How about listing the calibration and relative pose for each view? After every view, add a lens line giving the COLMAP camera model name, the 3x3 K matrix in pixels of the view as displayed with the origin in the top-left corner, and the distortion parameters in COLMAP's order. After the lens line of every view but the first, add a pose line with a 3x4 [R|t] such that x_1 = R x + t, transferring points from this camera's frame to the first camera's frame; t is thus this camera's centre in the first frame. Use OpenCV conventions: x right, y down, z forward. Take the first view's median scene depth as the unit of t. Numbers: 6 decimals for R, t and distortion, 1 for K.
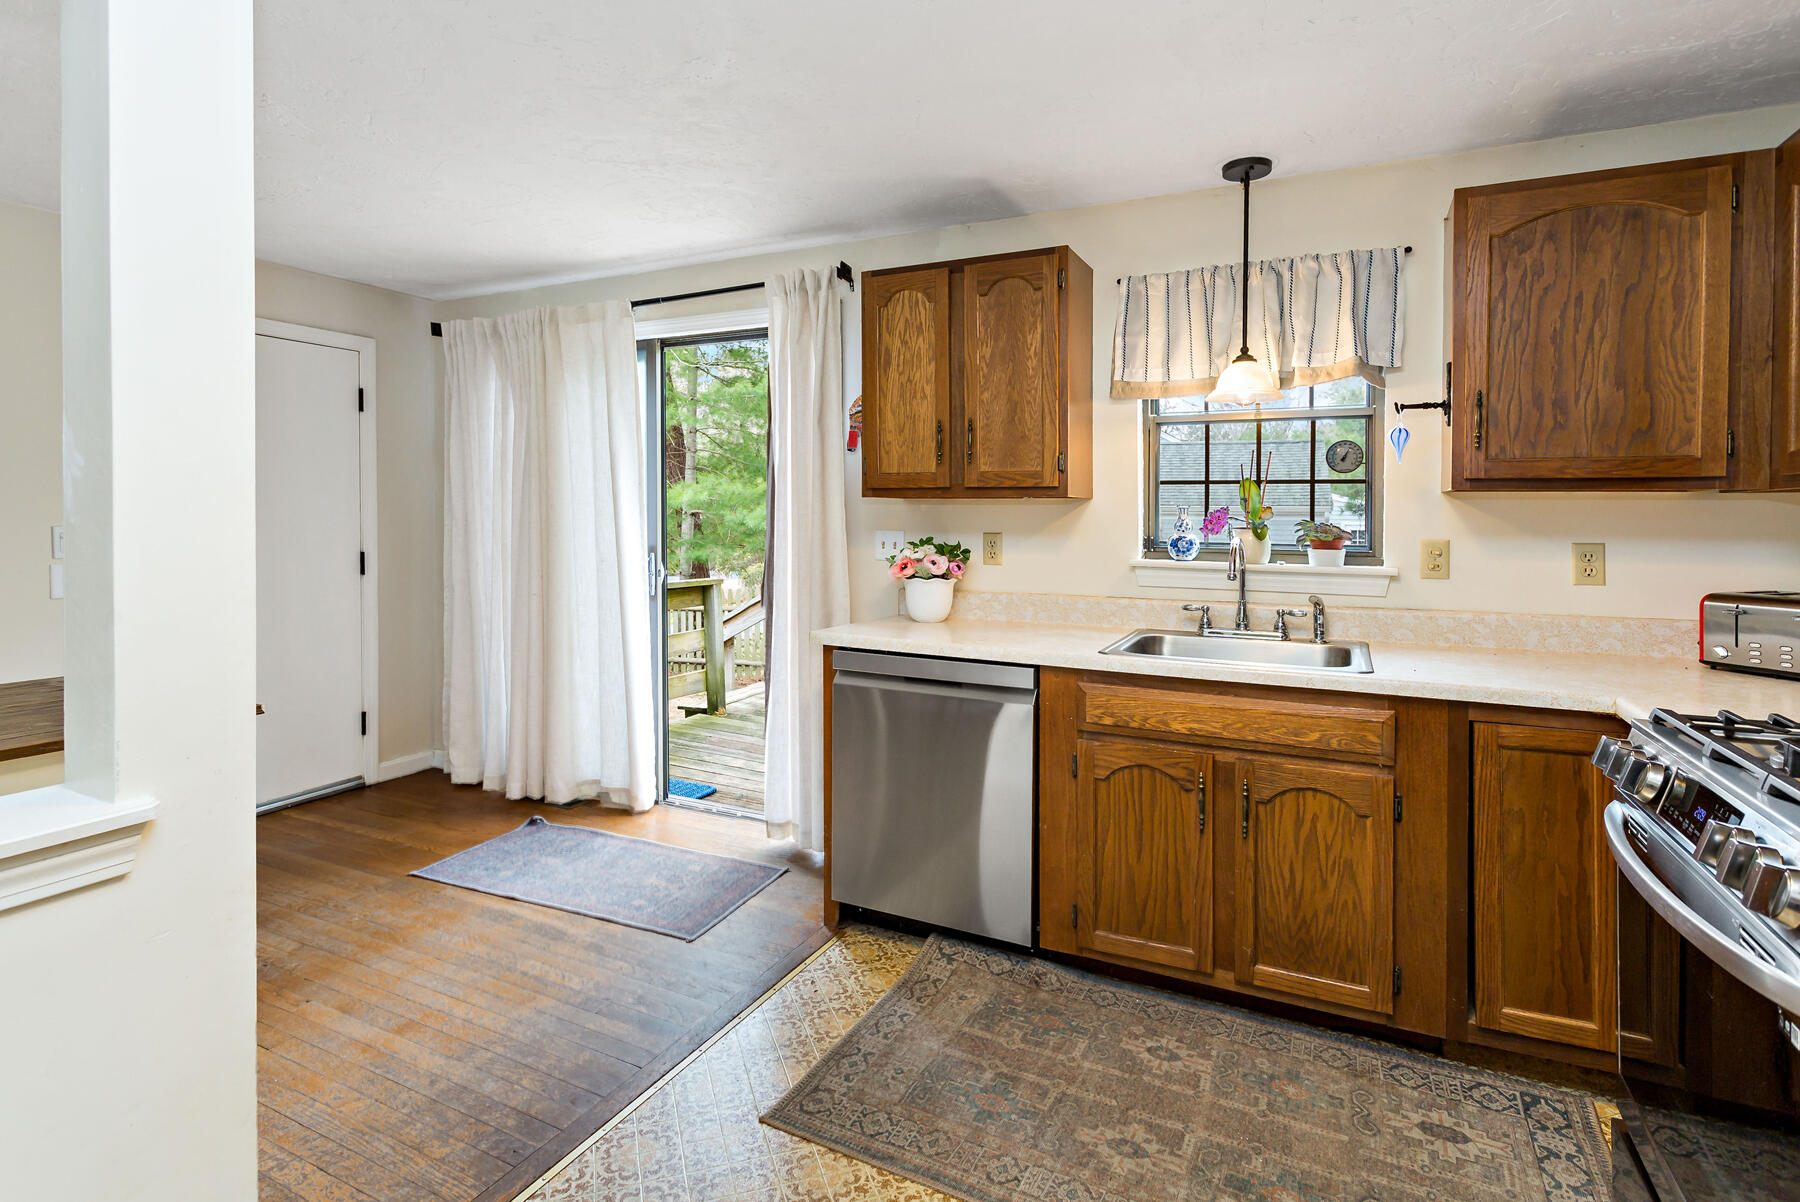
lens RADIAL K [[885.7, 0, 905.0], [0, 885.7, 543.1], [0, 0, 1]] dist [-0.007006, 0.002885]
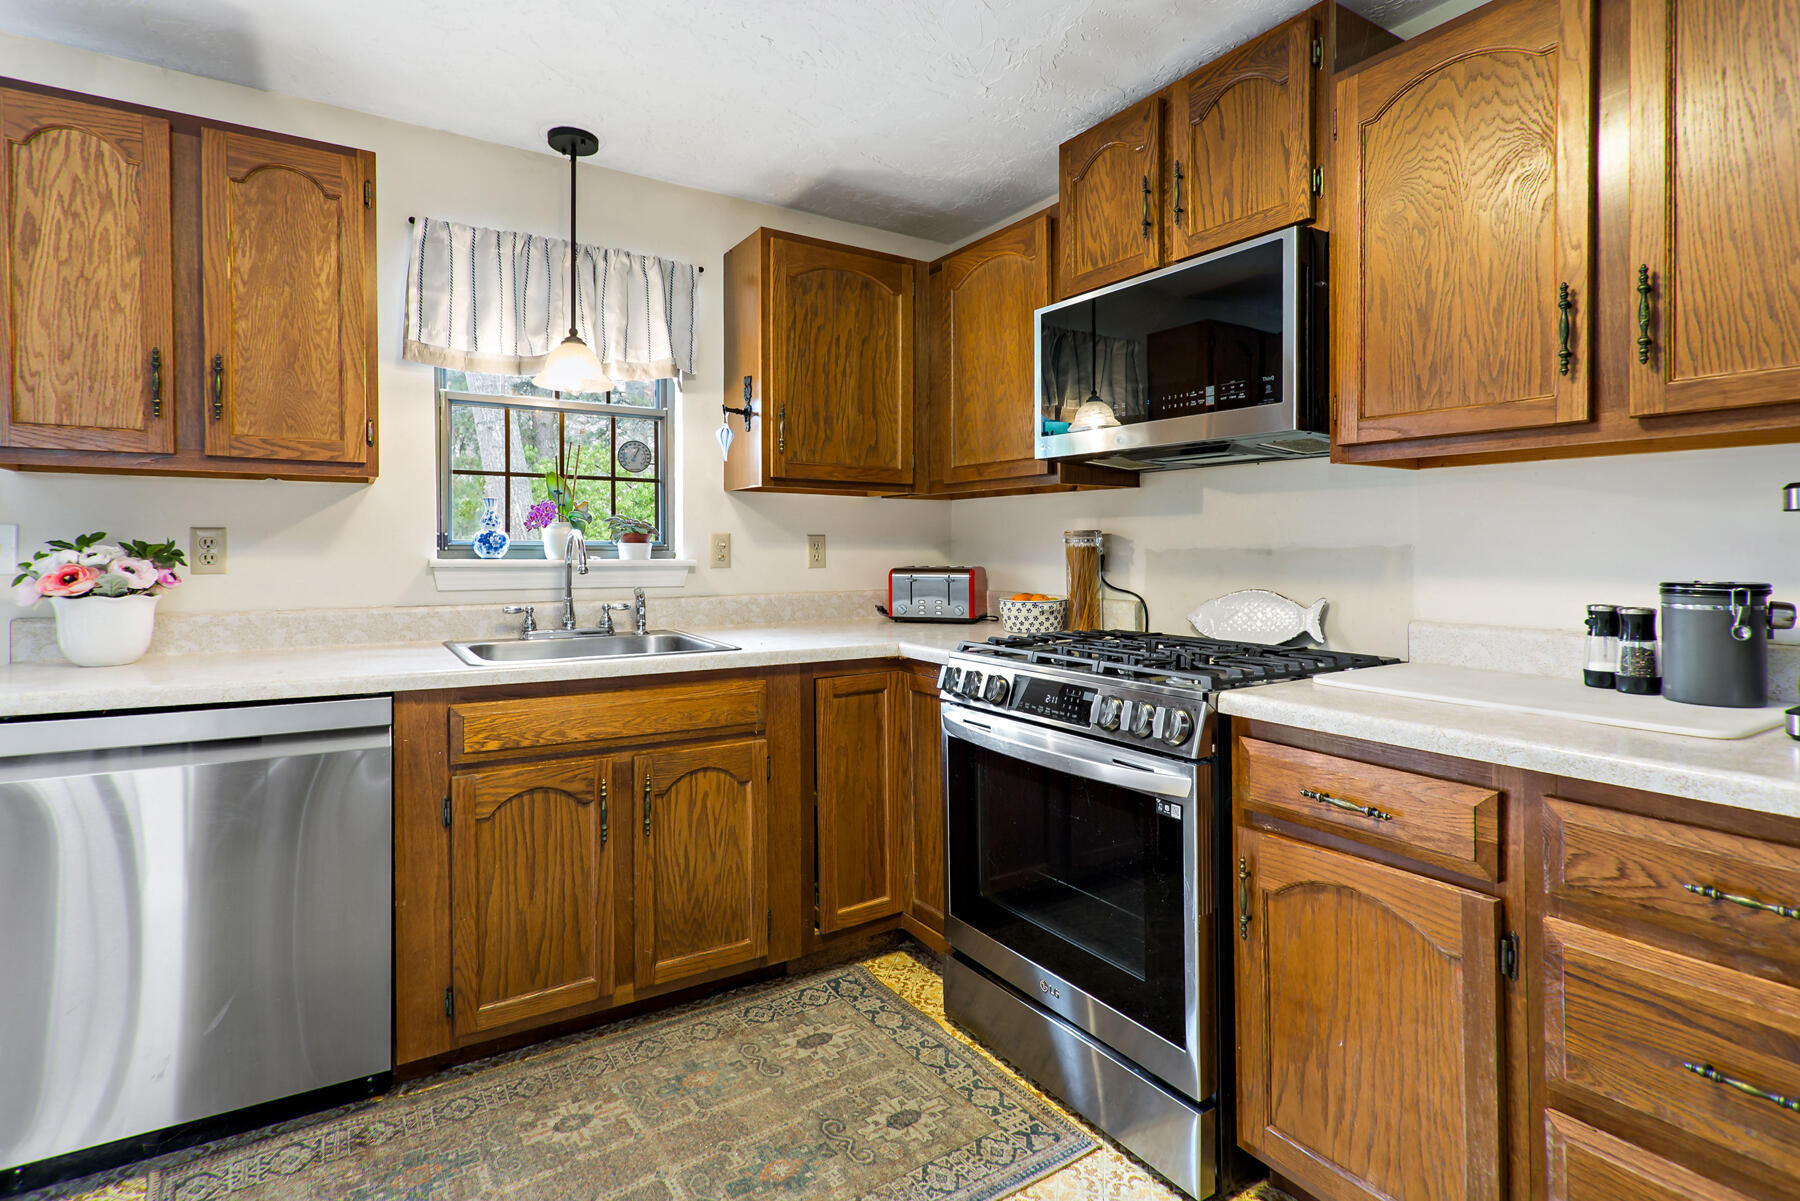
lens RADIAL K [[885.7, 0, 903.2], [0, 885.7, 547.7], [0, 0, 1]] dist [-0.007006, 0.002885]
pose [[0.534898, -0.009700, 0.844861, -0.256597], [0.030688, 0.999497, -0.007954, 0.034453], [-0.844359, 0.030182, 0.534927, 0.229282]]
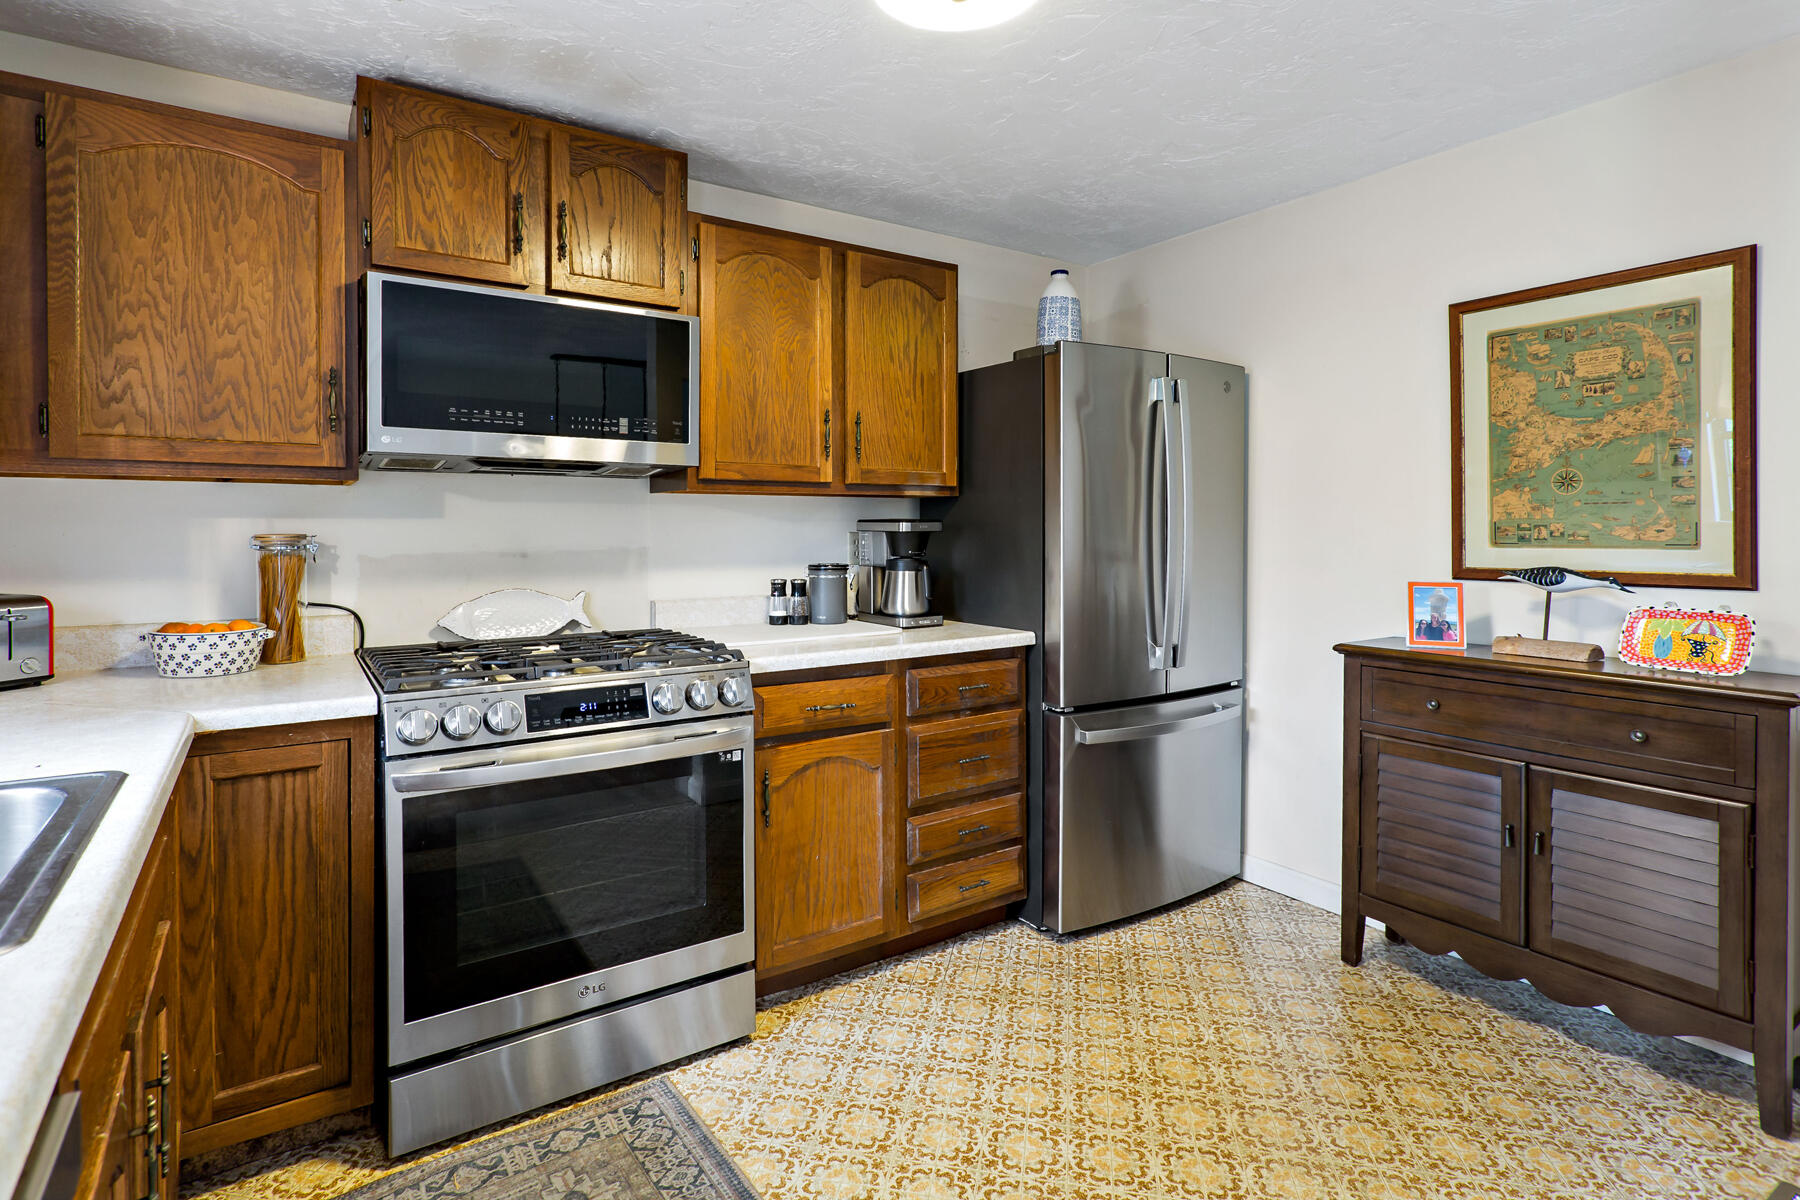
lens RADIAL K [[885.7, 0, 915.1], [0, 885.7, 520.6], [0, 0, 1]] dist [-0.007006, 0.002885]
pose [[-0.856288, -0.003801, 0.516485, -0.188649], [0.010386, 0.999644, 0.024577, -0.021932], [-0.516394, 0.026410, -0.855944, 1.122907]]
